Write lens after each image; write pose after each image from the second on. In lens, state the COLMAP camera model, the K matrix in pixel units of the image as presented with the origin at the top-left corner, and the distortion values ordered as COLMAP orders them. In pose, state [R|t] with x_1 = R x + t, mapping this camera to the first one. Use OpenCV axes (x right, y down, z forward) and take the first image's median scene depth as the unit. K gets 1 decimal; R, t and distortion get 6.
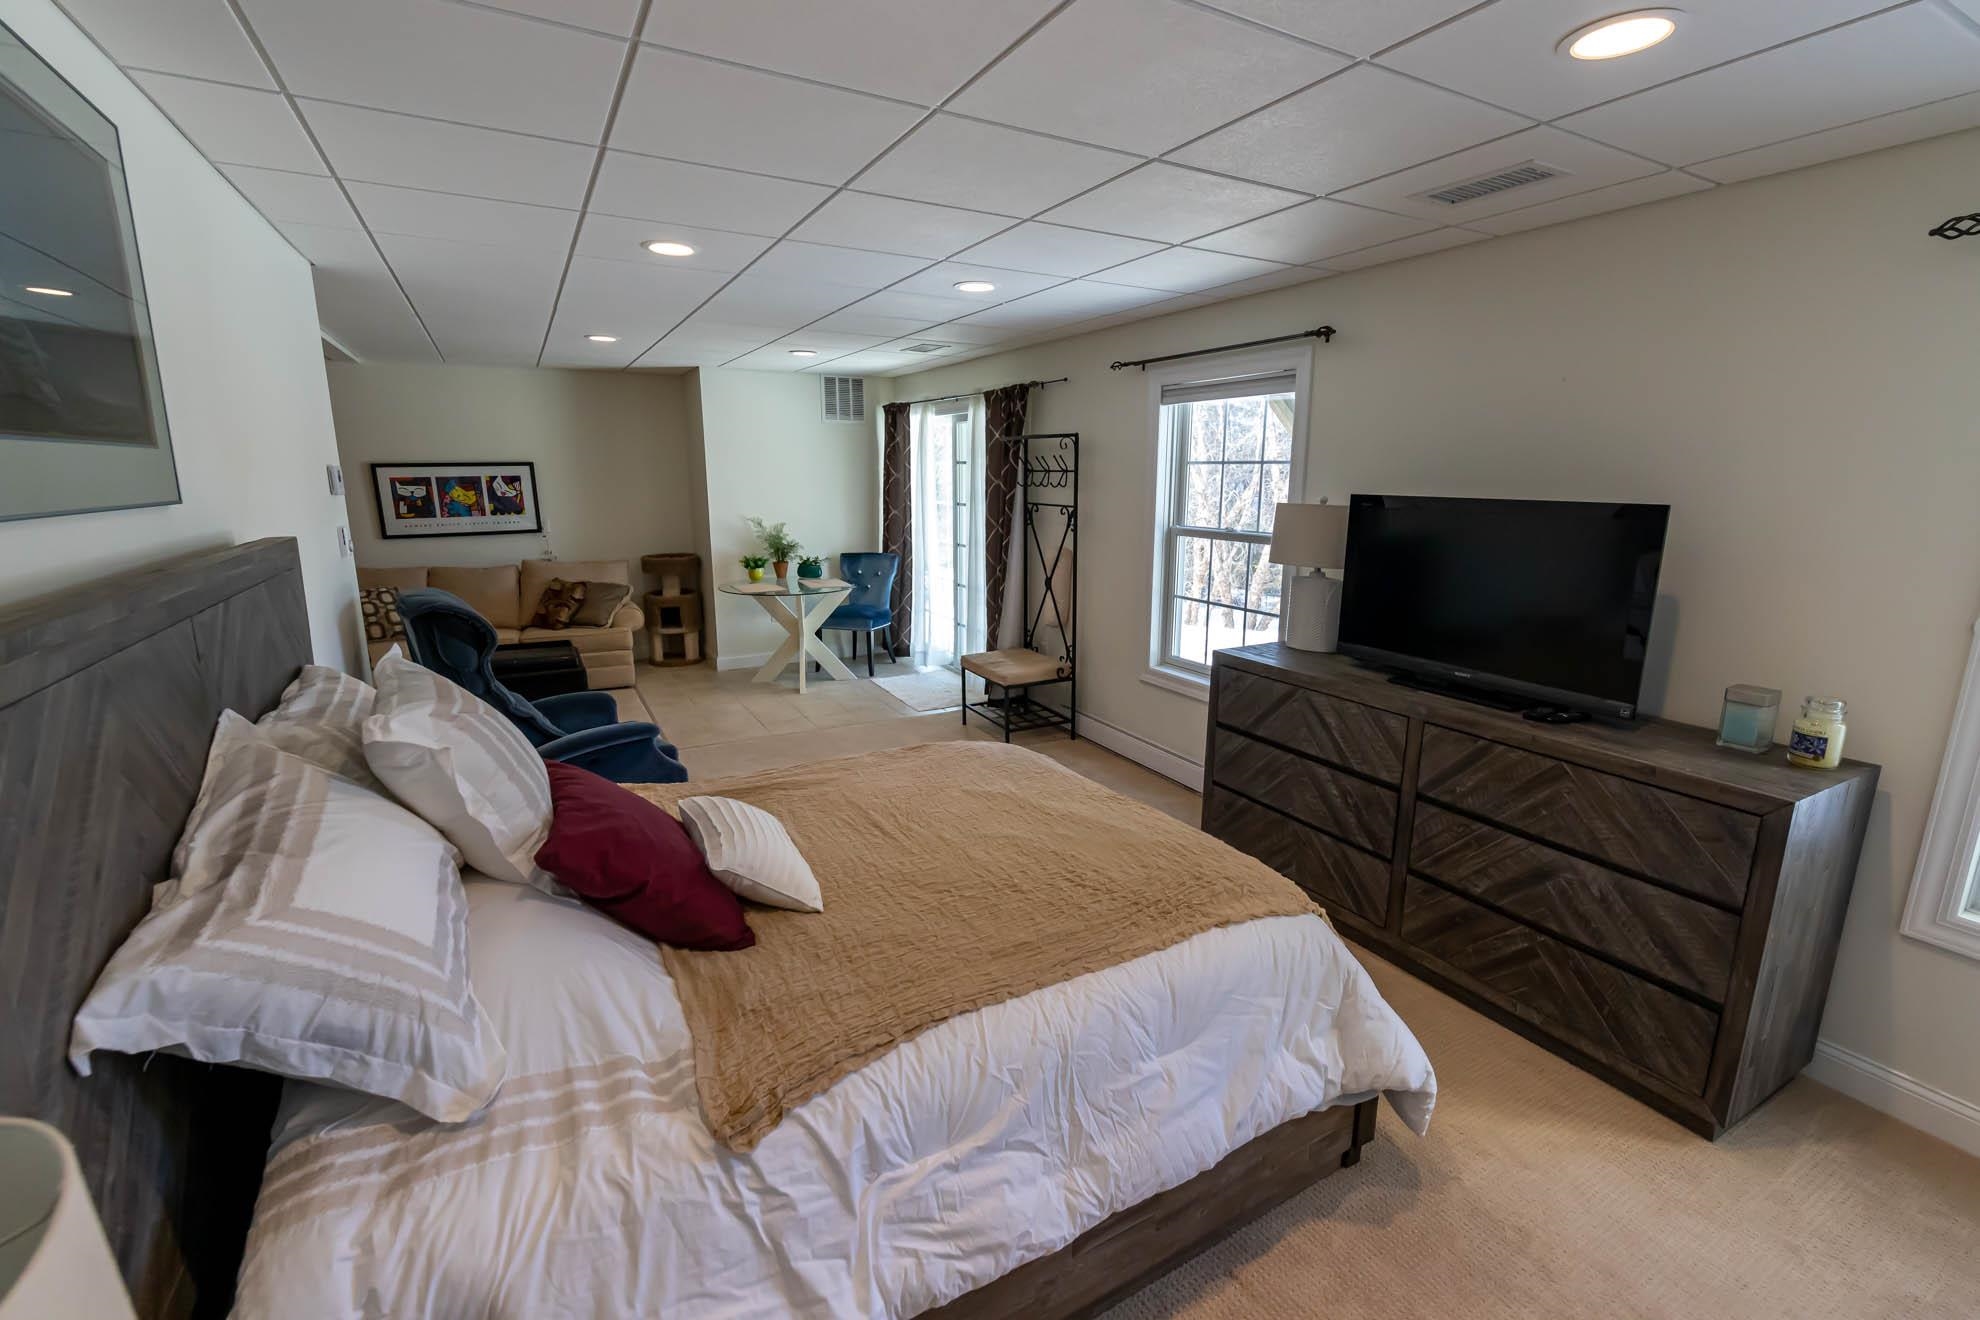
lens RADIAL K [[857.1, 0, 993.4], [0, 857.1, 656.0], [0, 0, 1]] dist [0.000297, 0.000041]
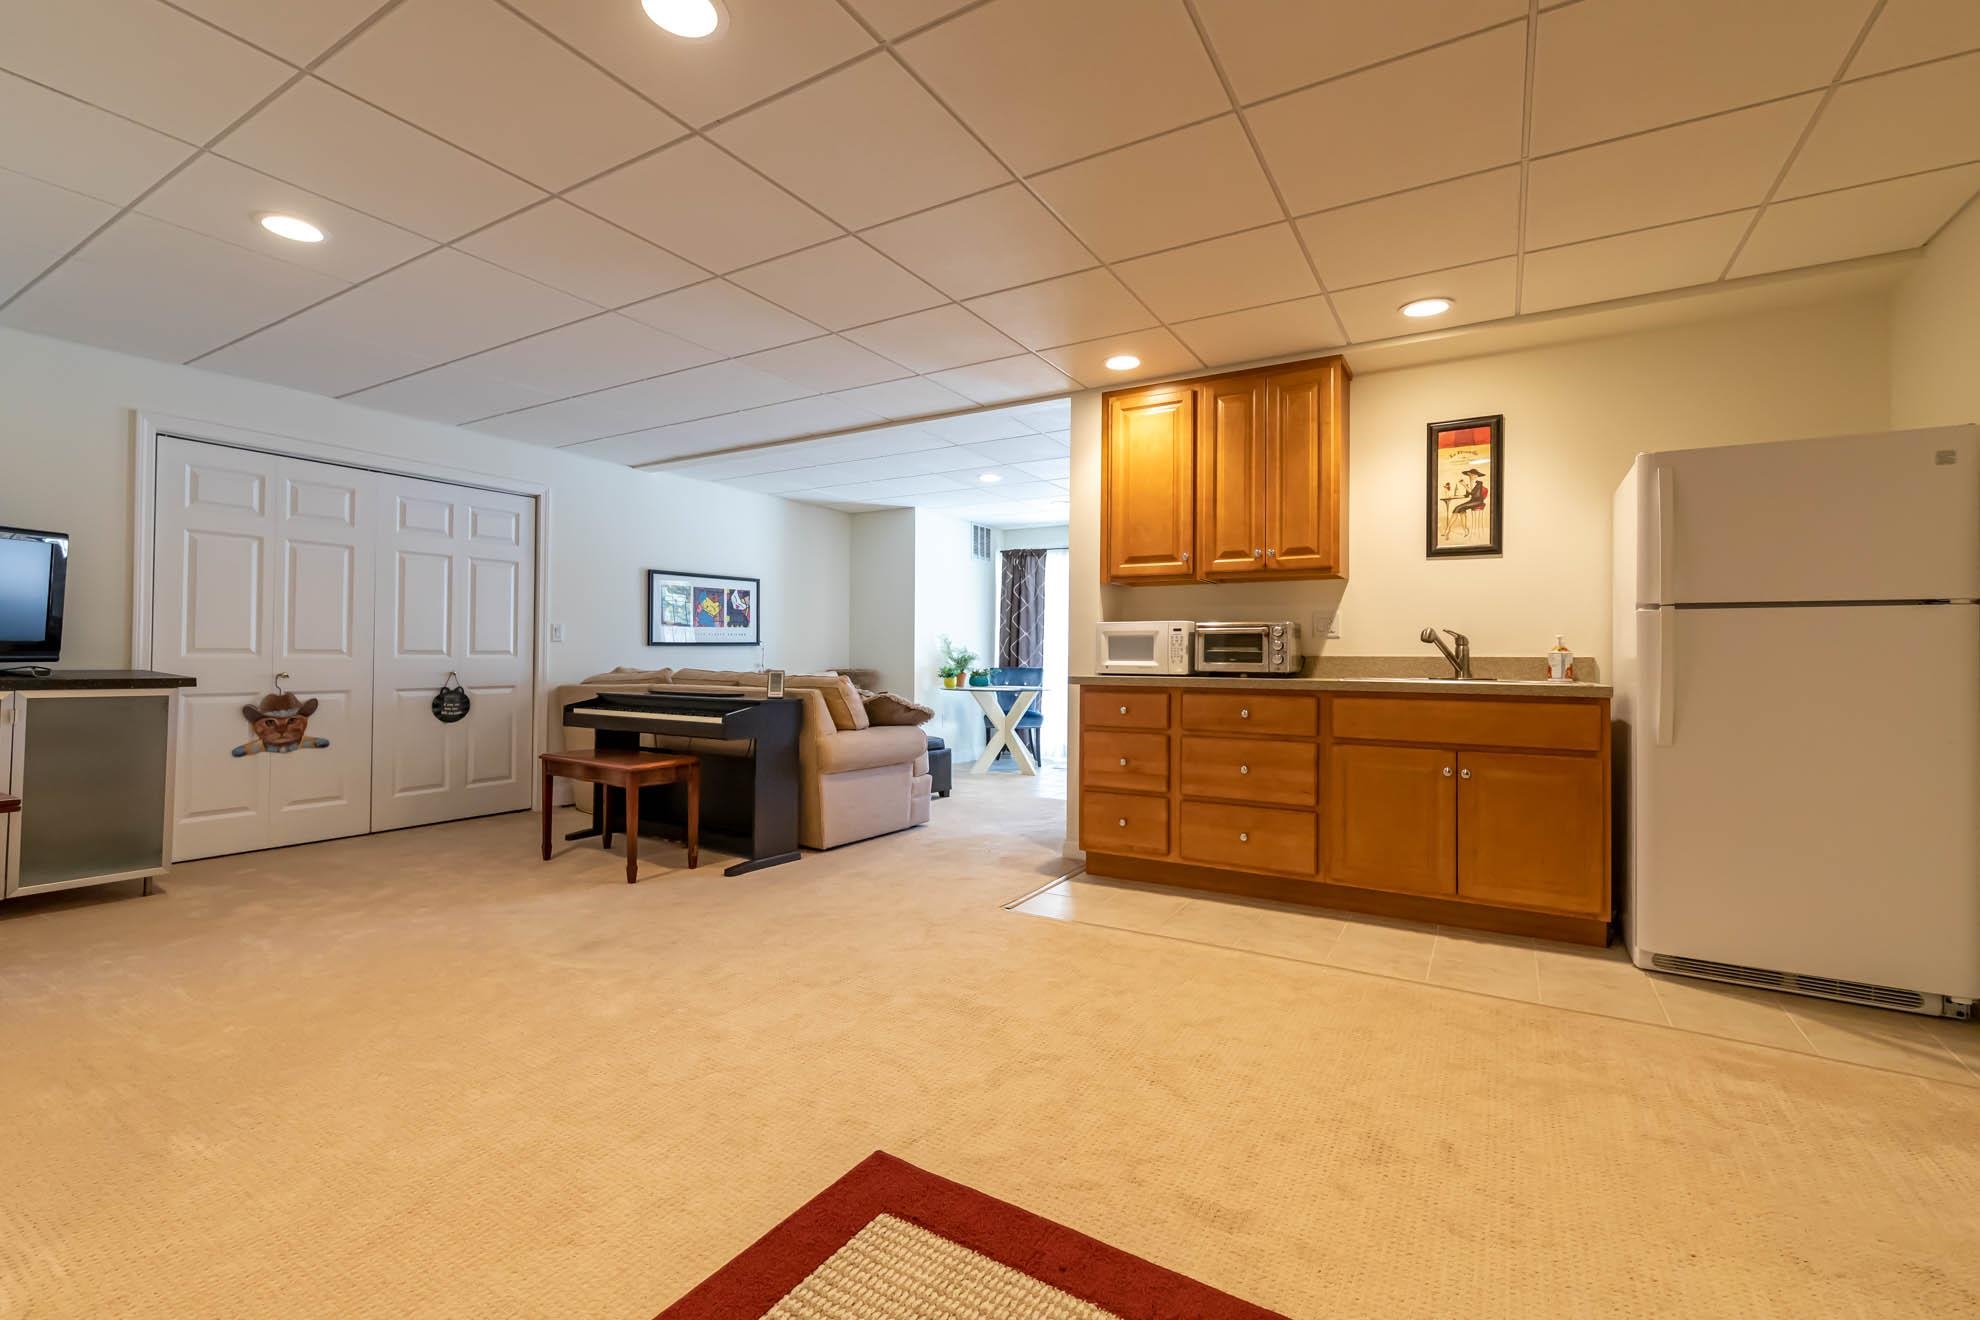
lens RADIAL K [[857.1, 0, 987.9], [0, 857.1, 653.5], [0, 0, 1]] dist [0.000297, 0.000041]
pose [[0.867724, 0.007163, 0.496994, -0.818222], [0.096619, 0.978392, -0.182792, 0.082708], [-0.487565, 0.206632, 0.848283, -0.009408]]
